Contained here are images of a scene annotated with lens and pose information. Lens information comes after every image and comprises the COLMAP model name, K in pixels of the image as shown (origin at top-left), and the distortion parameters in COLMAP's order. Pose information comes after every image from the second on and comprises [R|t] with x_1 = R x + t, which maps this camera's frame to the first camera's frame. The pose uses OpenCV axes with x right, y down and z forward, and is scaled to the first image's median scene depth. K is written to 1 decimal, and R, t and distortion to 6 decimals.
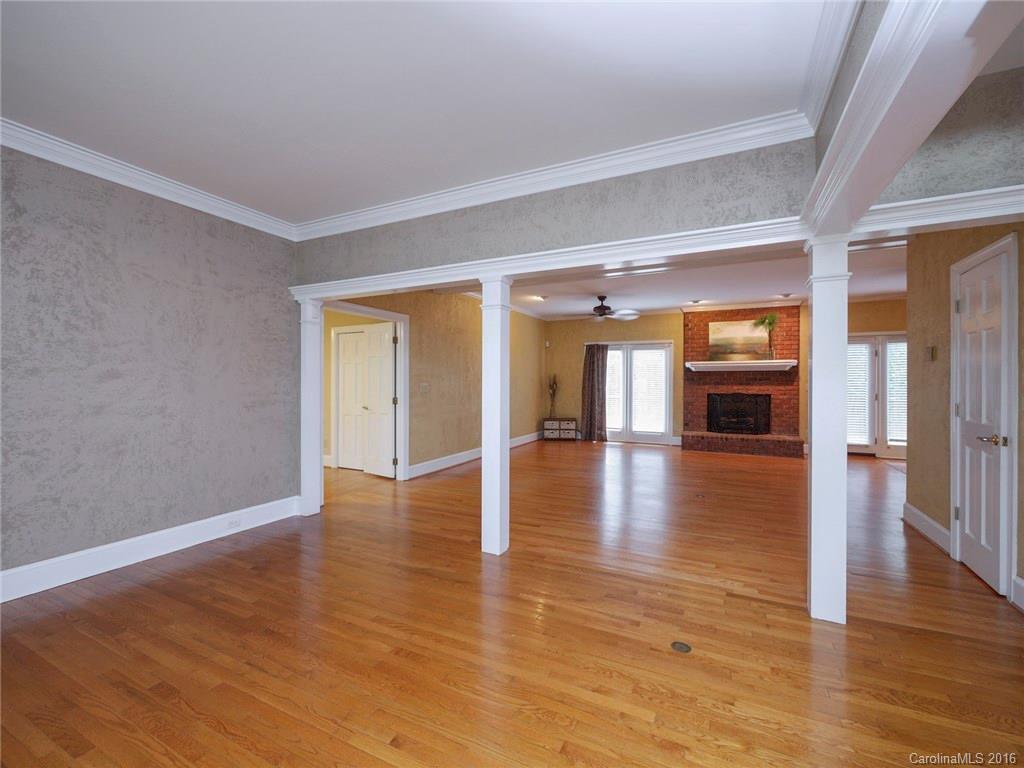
lens RADIAL K [[442.8, 0, 516.4], [0, 442.8, 386.3], [0, 0, 1]] dist [-0.002046, -0.000590]
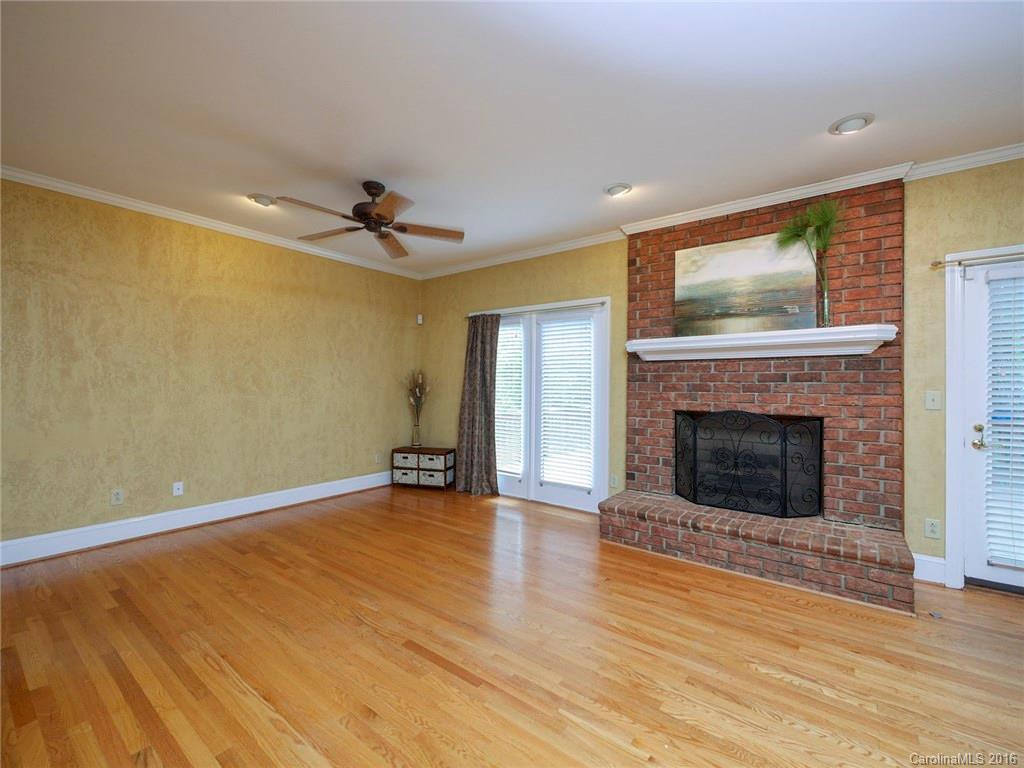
lens RADIAL K [[444.7, 0, 512.0], [0, 444.7, 384.0], [0, 0, 1]] dist [-0.011312, -0.000362]
pose [[0.977946, 0.001823, -0.208850, 0.382697], [-0.004151, 0.999934, -0.010709, -0.004819], [0.208816, 0.011340, 0.977889, 0.553149]]
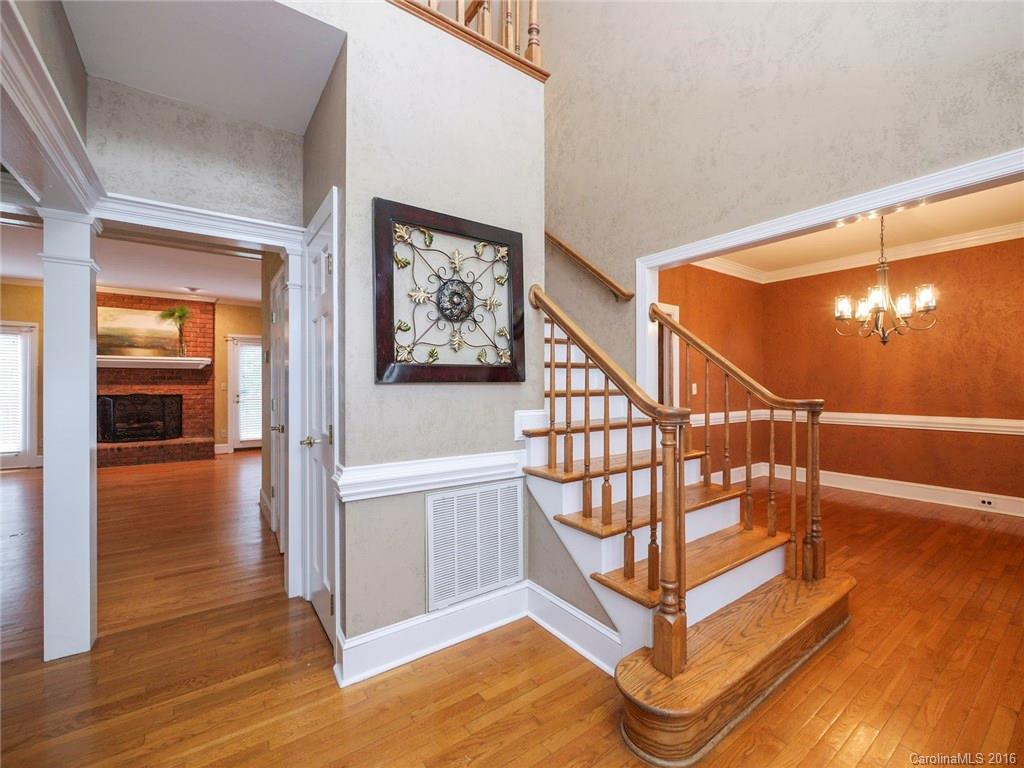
lens RADIAL K [[442.8, 0, 516.4], [0, 442.8, 386.3], [0, 0, 1]] dist [-0.002046, -0.000590]
pose [[0.469347, -0.005932, 0.882994, 0.087533], [0.004855, 0.999980, 0.004137, 0.000740], [-0.883000, 0.002345, 0.469366, -0.045855]]
